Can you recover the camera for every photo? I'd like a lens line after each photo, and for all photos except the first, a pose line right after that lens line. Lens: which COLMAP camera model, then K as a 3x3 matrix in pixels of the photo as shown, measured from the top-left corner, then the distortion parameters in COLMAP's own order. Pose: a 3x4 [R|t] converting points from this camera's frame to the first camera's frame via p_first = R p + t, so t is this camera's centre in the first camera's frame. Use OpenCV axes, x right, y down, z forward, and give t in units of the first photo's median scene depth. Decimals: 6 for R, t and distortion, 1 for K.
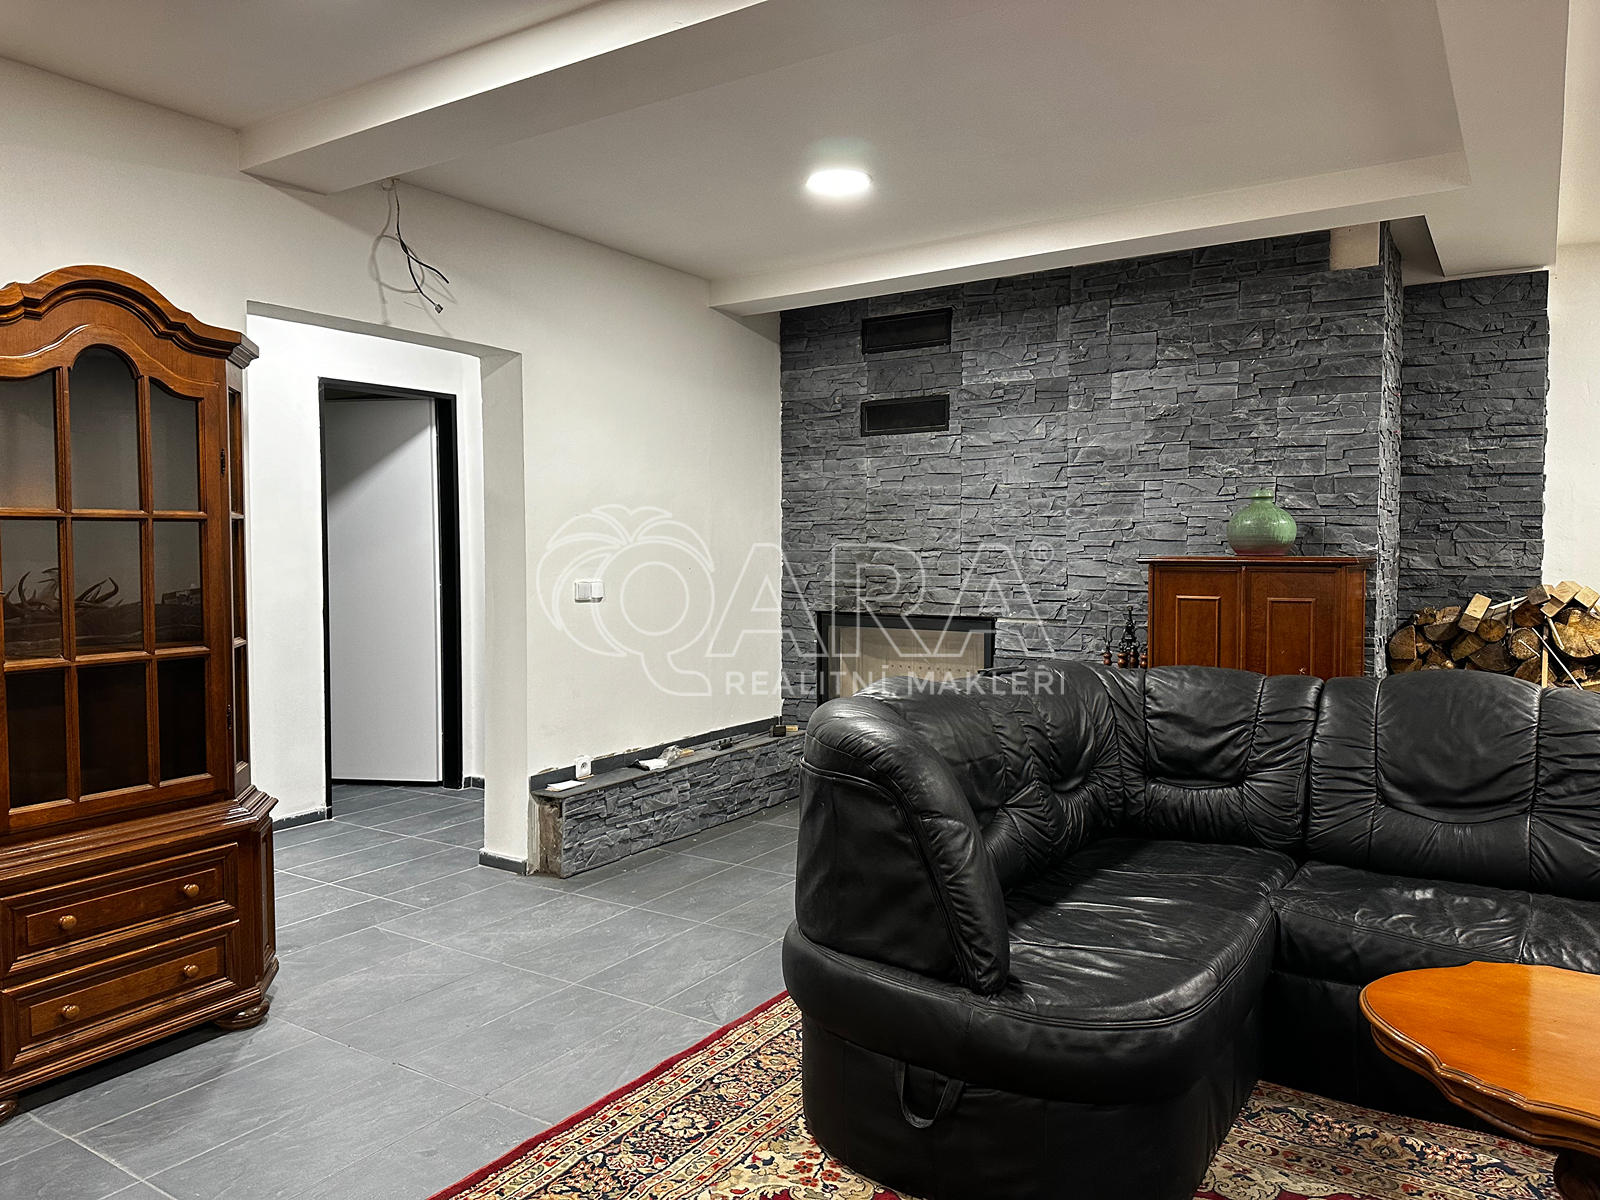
lens RADIAL K [[1126.8, 0, 812.2], [0, 1126.8, 594.4], [0, 0, 1]] dist [0.048611, -0.052610]
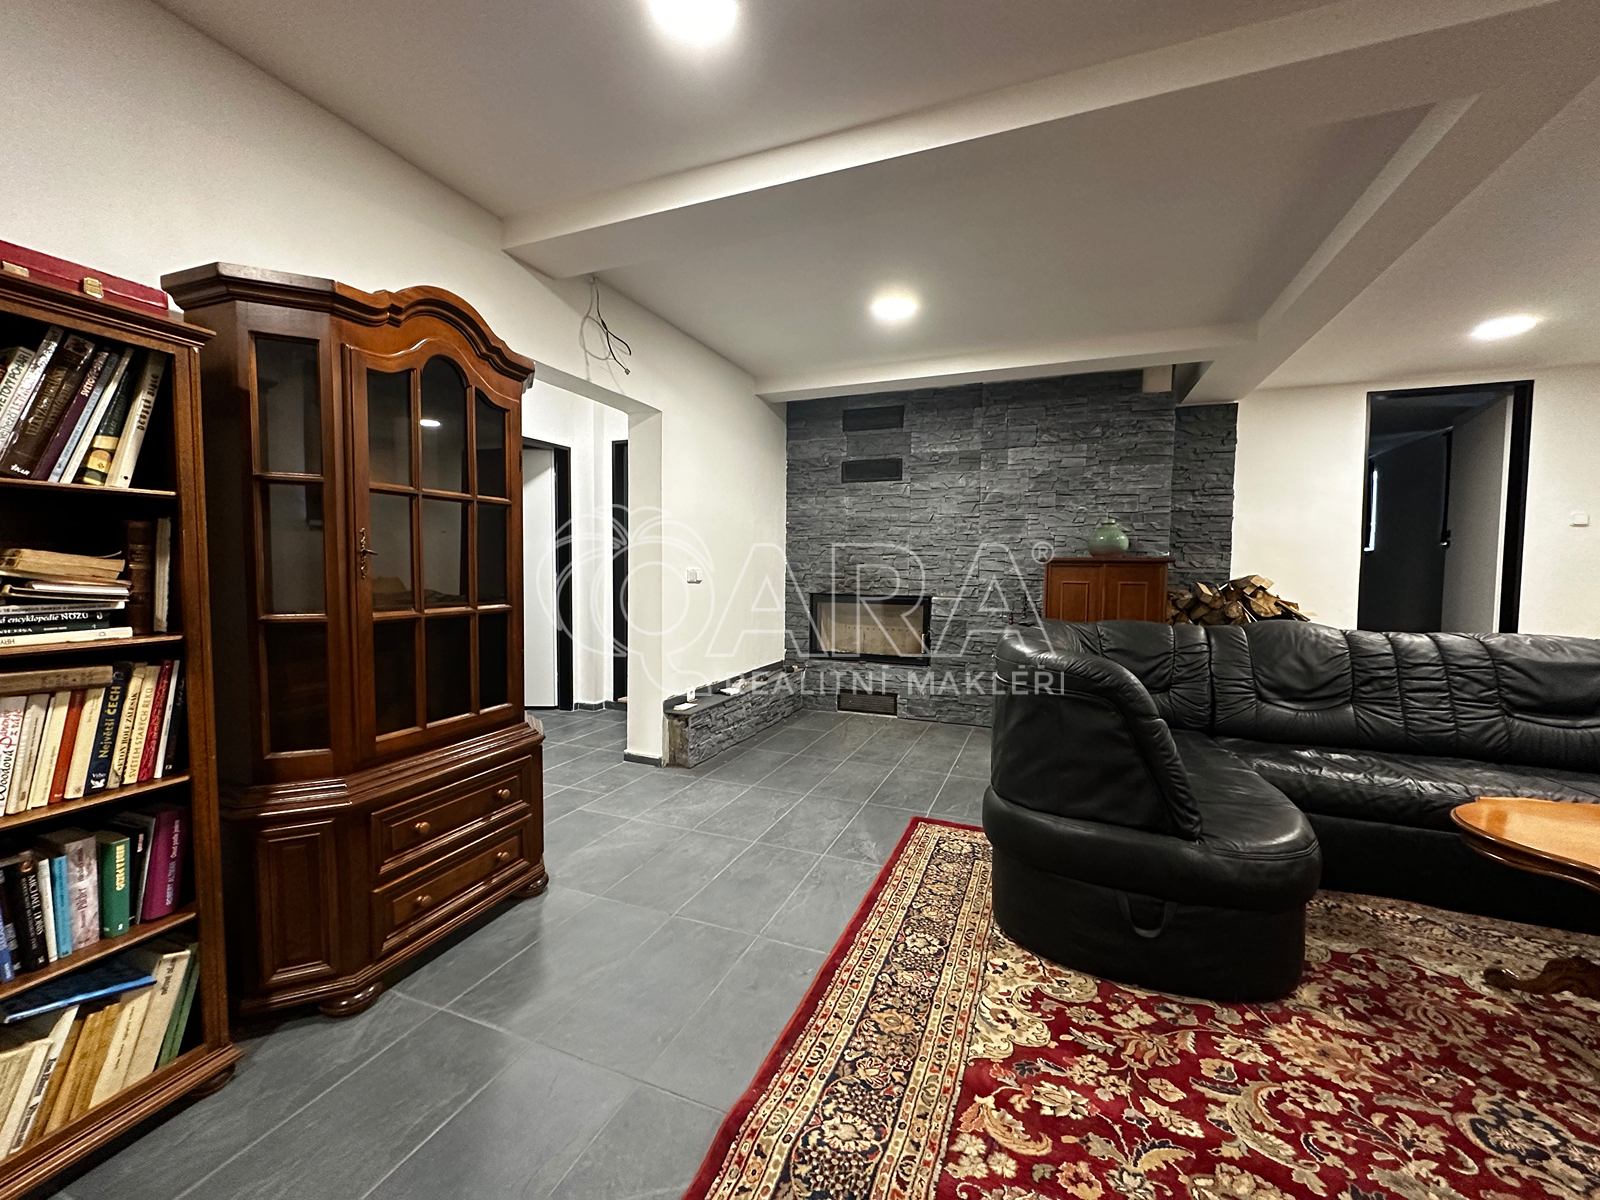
lens RADIAL K [[637.1, 0, 807.2], [0, 637.1, 600.1], [0, 0, 1]] dist [0.000659, 0.000254]
pose [[0.979730, 0.002698, 0.200307, -0.238218], [-0.004681, 0.999945, 0.009426, 0.022524], [-0.200270, -0.010173, 0.979688, 0.155871]]
